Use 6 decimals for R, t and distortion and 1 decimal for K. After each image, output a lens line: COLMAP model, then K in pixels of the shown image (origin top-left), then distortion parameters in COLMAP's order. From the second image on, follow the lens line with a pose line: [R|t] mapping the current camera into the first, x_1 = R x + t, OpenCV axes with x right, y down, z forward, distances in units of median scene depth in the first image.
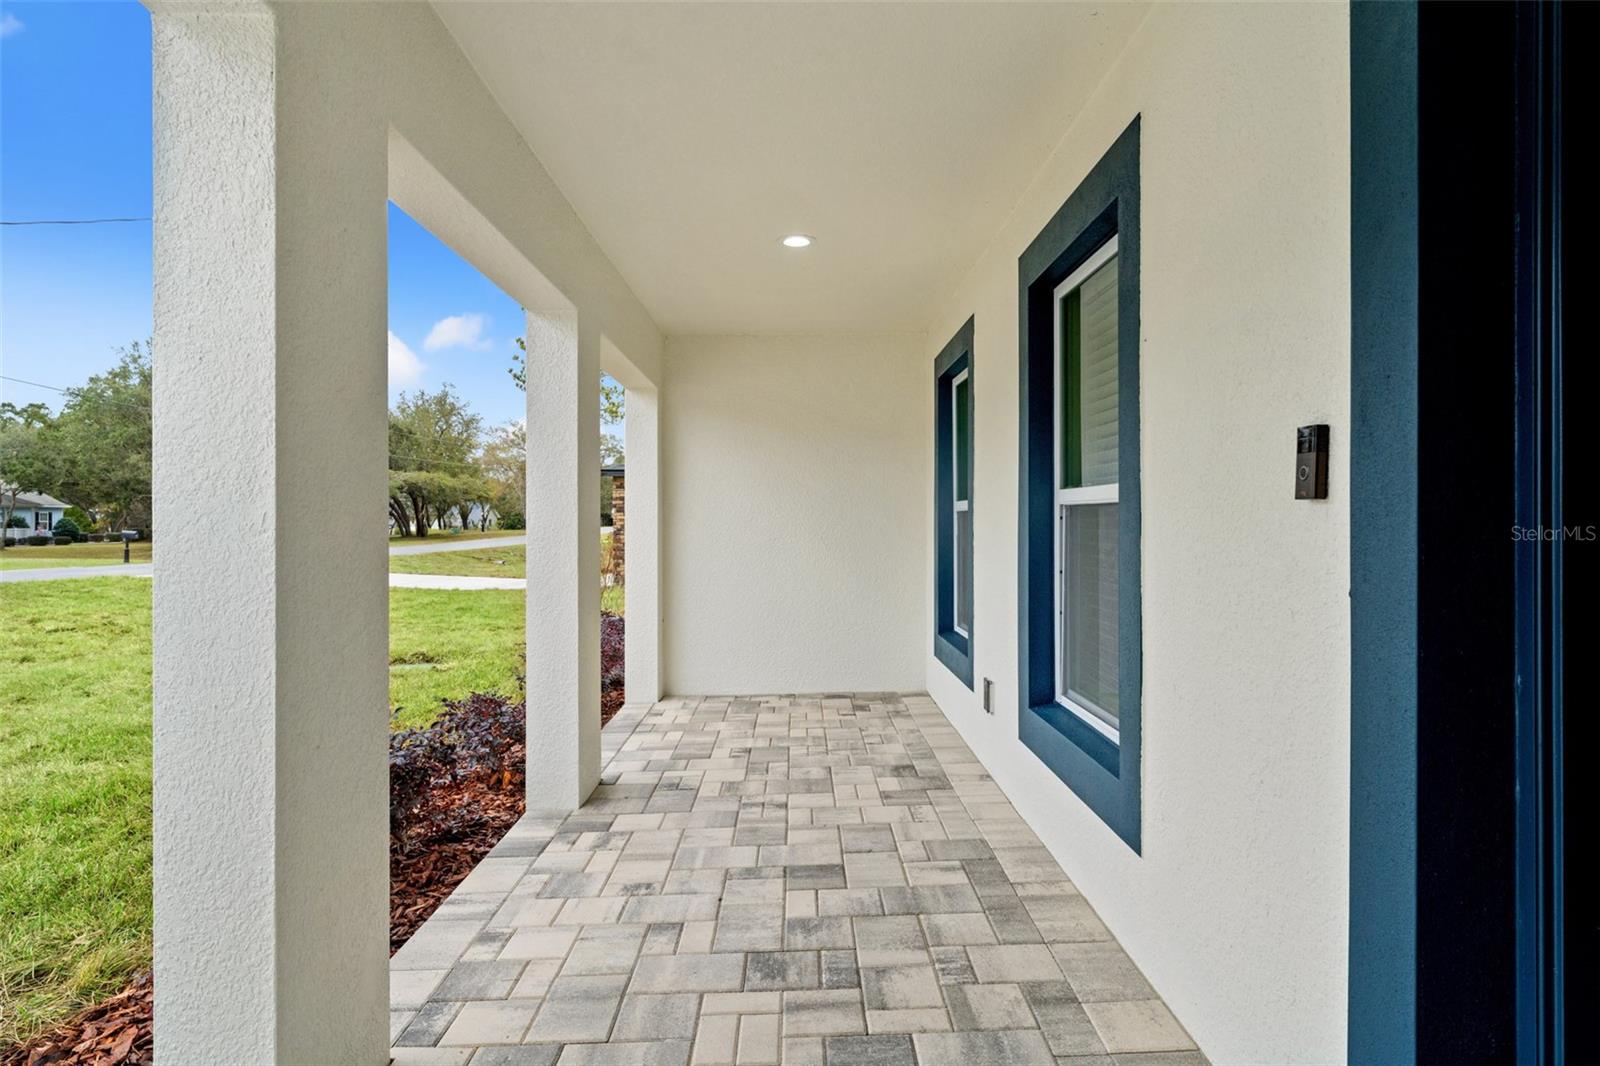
lens RADIAL K [[882.9, 0, 801.1], [0, 882.9, 528.8], [0, 0, 1]] dist [0.004227, 0.000845]
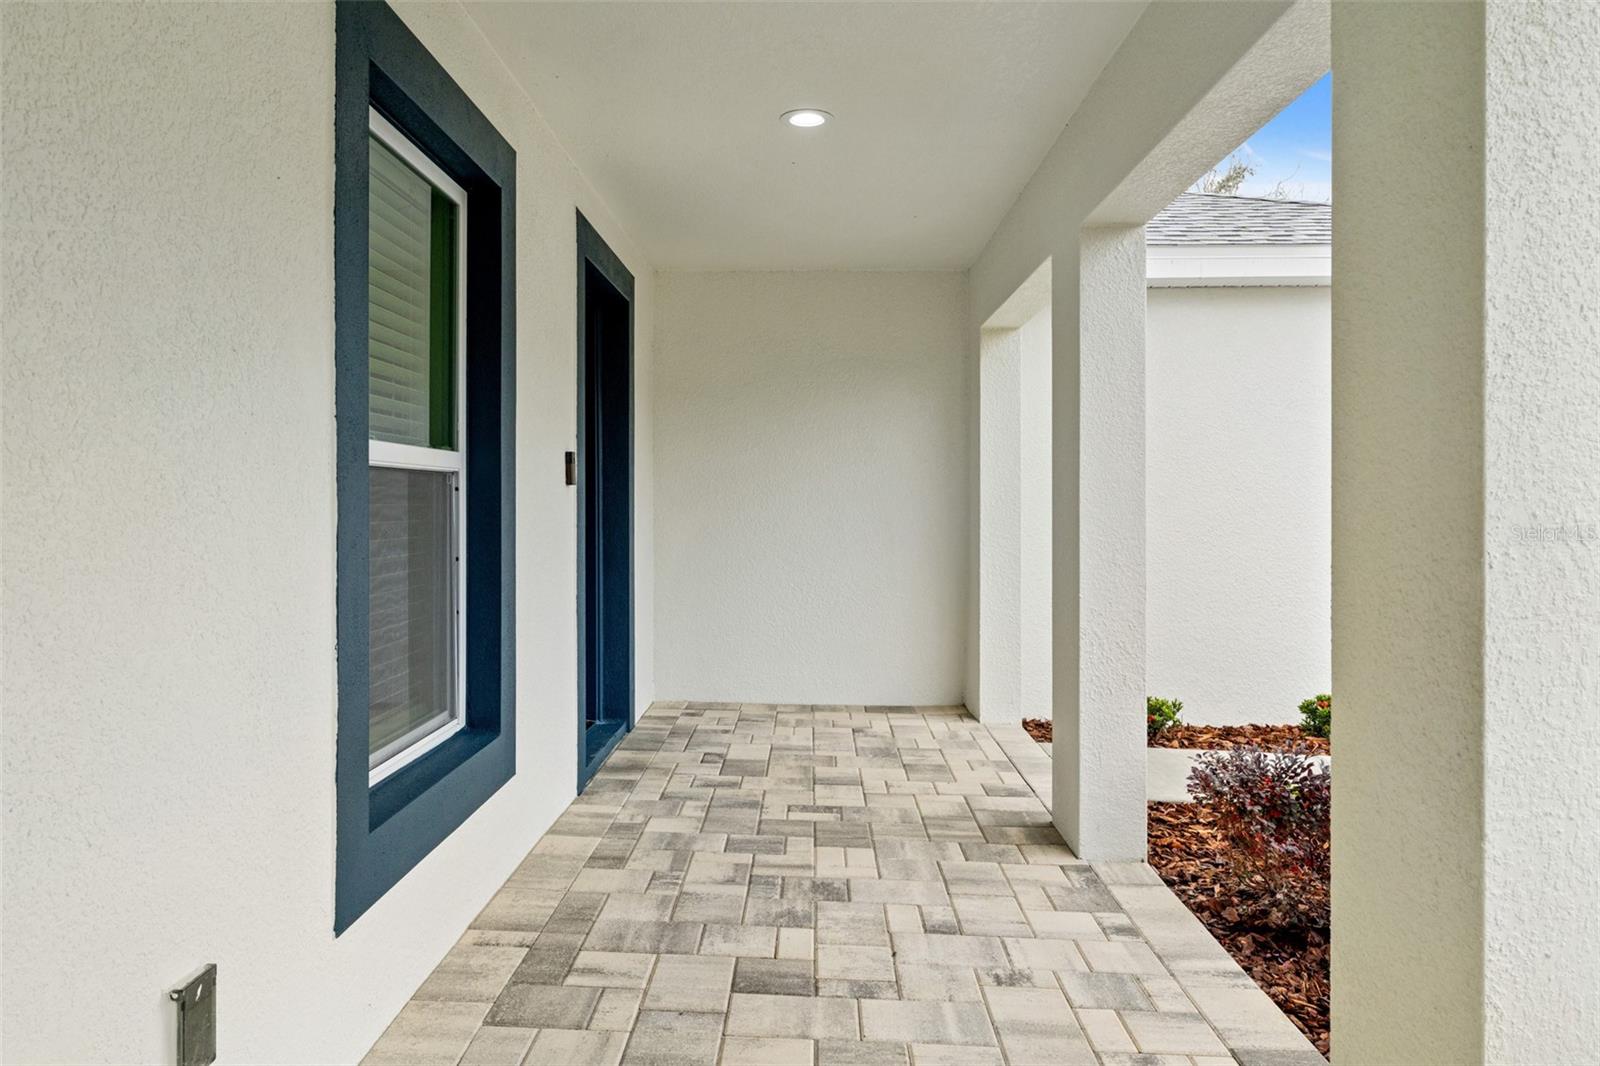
lens RADIAL K [[1015.8, 0, 797.0], [0, 1015.8, 526.1], [0, 0, 1]] dist [0.000402, 0.000114]
pose [[-0.999773, 0.000126, 0.021310, -0.022690], [0.000780, 0.999528, 0.030727, -0.006493], [-0.021296, 0.030737, -0.999301, 2.025235]]
